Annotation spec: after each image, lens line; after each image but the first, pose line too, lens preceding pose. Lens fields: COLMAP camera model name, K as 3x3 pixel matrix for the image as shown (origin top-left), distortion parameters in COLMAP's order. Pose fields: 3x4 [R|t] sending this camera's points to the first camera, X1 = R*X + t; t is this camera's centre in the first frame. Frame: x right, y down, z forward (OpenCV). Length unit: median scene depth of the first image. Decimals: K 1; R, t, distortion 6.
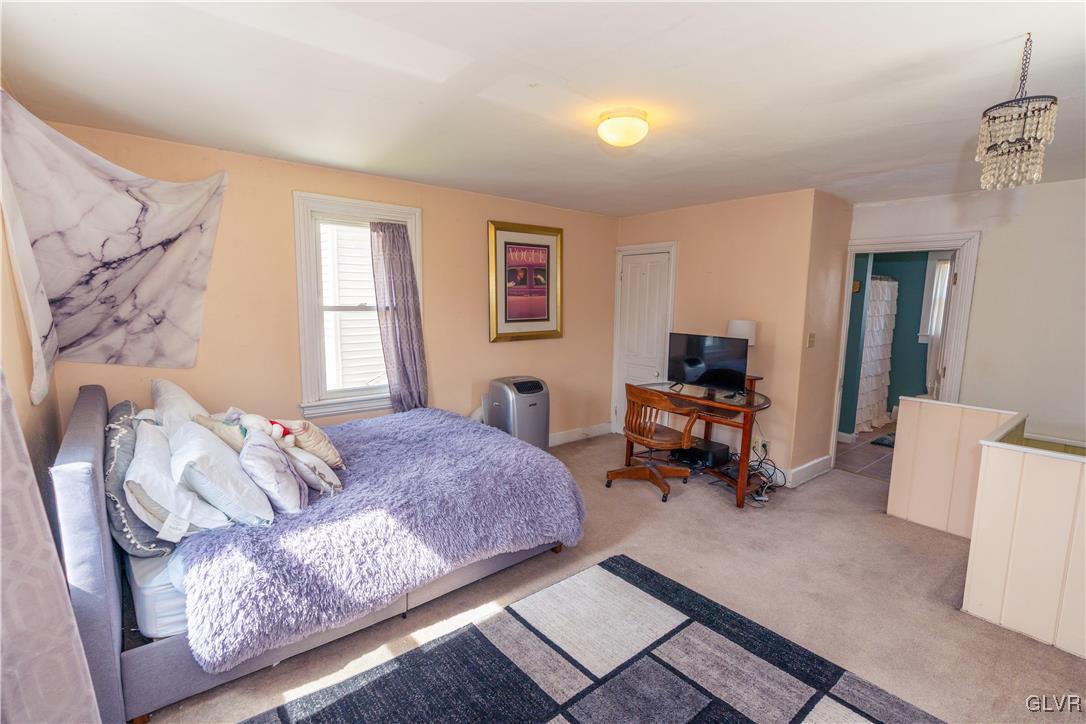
lens RADIAL K [[495.5, 0, 539.1], [0, 495.5, 363.5], [0, 0, 1]] dist [-0.011589, 0.001510]
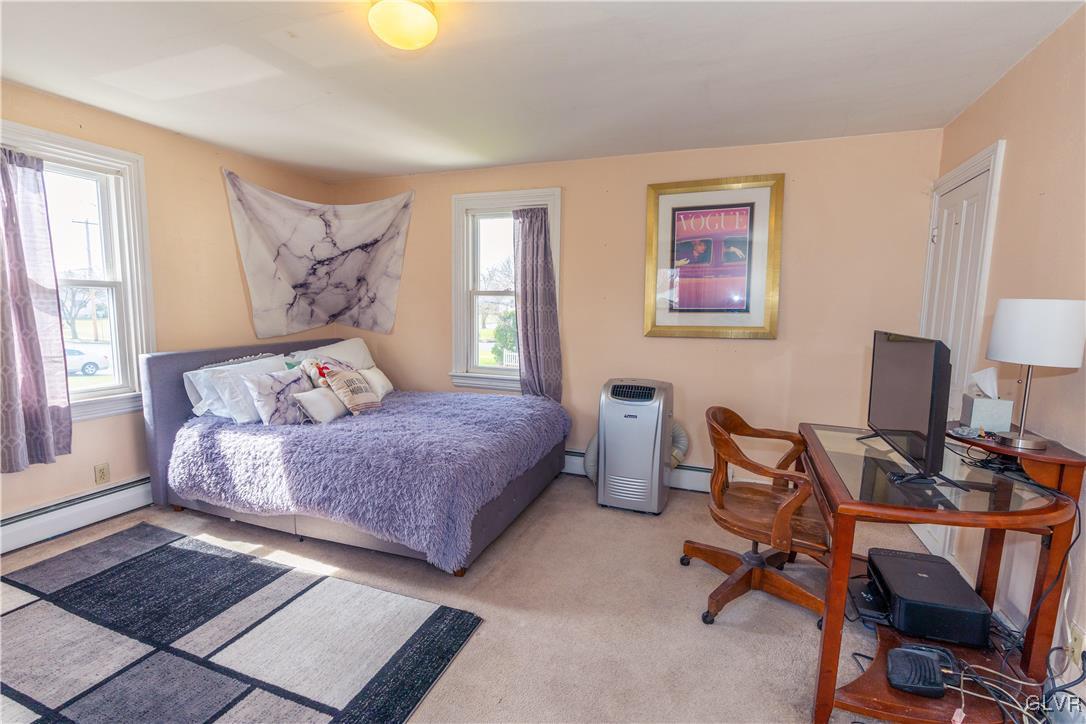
lens RADIAL K [[495.5, 0, 541.6], [0, 495.5, 364.7], [0, 0, 1]] dist [-0.011589, 0.001510]
pose [[0.502476, 0.093612, -0.859508, 0.834348], [-0.119403, 0.992109, 0.038250, -0.011574], [0.856306, 0.083408, 0.509689, 0.726655]]
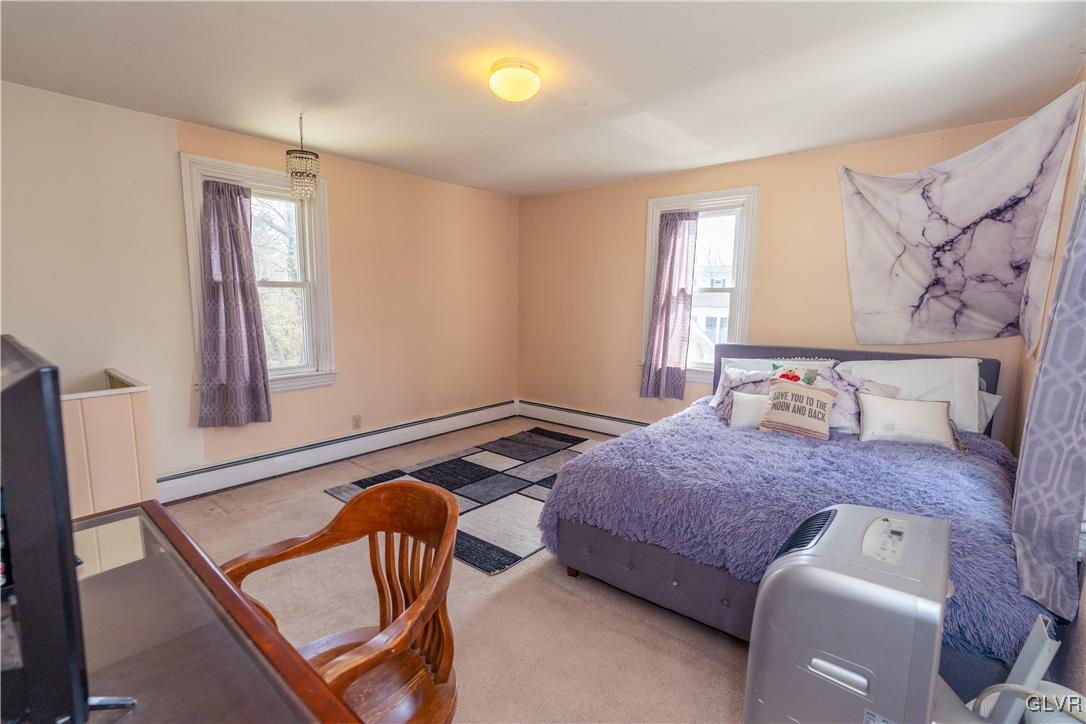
lens RADIAL K [[495.5, 0, 538.2], [0, 495.5, 367.0], [0, 0, 1]] dist [-0.011589, 0.001510]
pose [[-0.981875, -0.002917, -0.189508, 0.263766], [-0.052588, 0.964816, 0.257615, -0.159211], [0.182089, 0.262911, -0.947481, 1.795208]]
